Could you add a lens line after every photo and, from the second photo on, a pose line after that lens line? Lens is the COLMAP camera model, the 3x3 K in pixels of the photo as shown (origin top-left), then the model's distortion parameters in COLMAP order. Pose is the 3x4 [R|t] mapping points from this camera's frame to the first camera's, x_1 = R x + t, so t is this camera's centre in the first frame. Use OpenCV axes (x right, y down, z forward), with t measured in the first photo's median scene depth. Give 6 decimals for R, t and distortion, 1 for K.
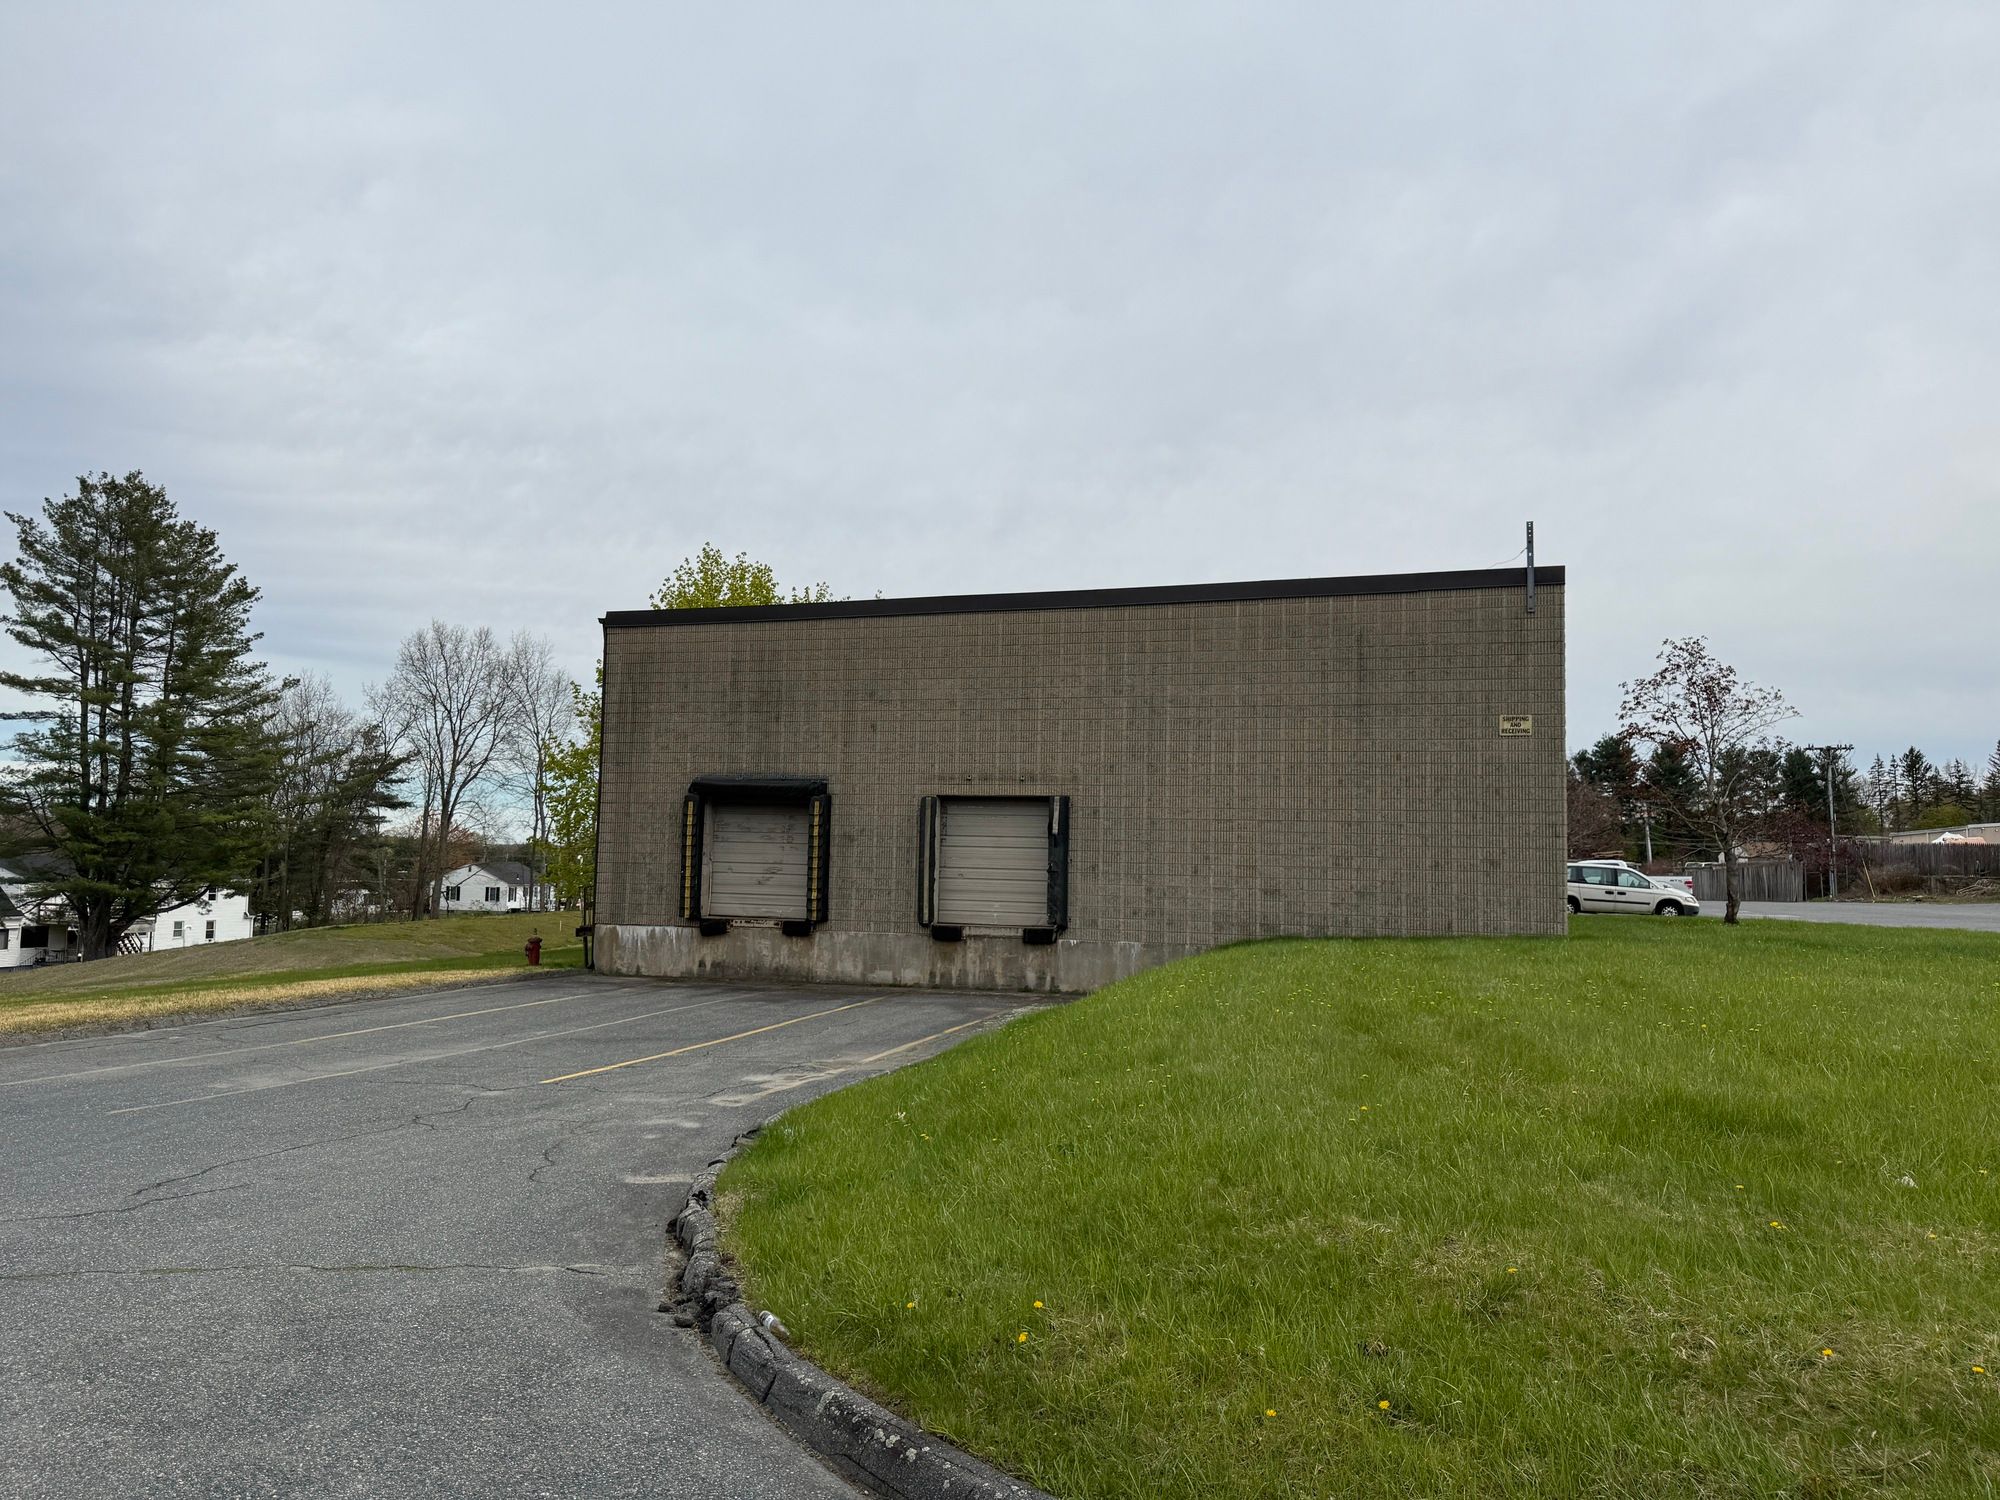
lens RADIAL K [[1428.2, 0, 1024.3], [0, 1428.2, 766.9], [0, 0, 1]] dist [0.098517, -0.121056]
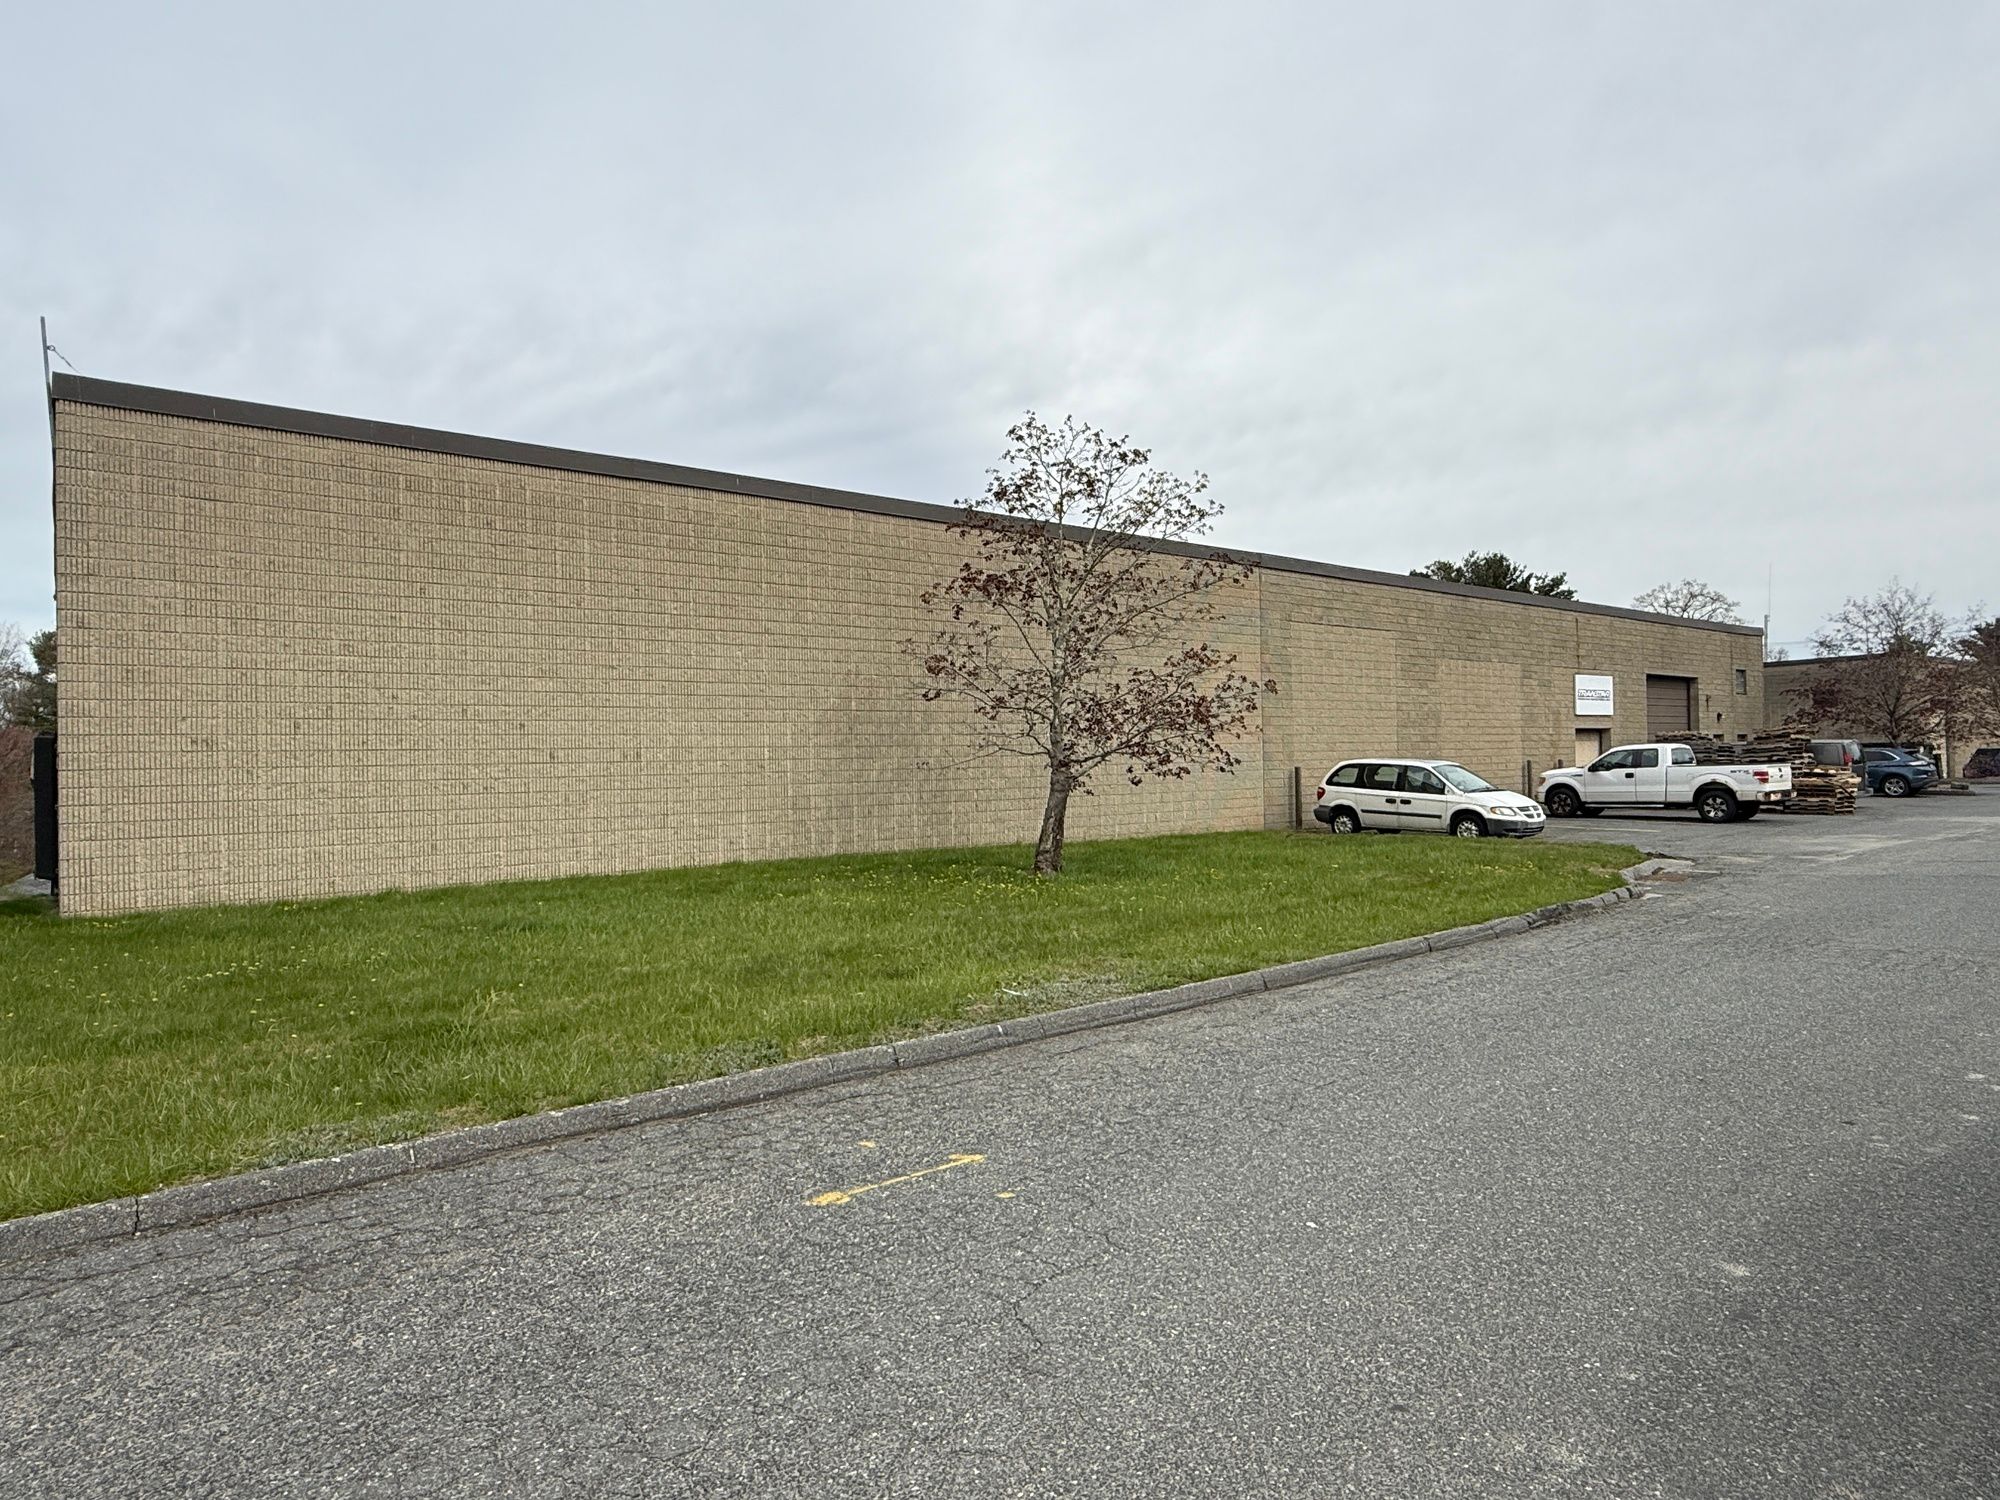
lens RADIAL K [[1165.5, 0, 1005.3], [0, 1165.5, 741.7], [0, 0, 1]] dist [0.000534, 0.001334]
pose [[0.813667, -0.041110, -0.579877, 0.926760], [0.073388, 0.996780, 0.032311, 0.043774], [0.576681, -0.068846, 0.814063, 0.715244]]
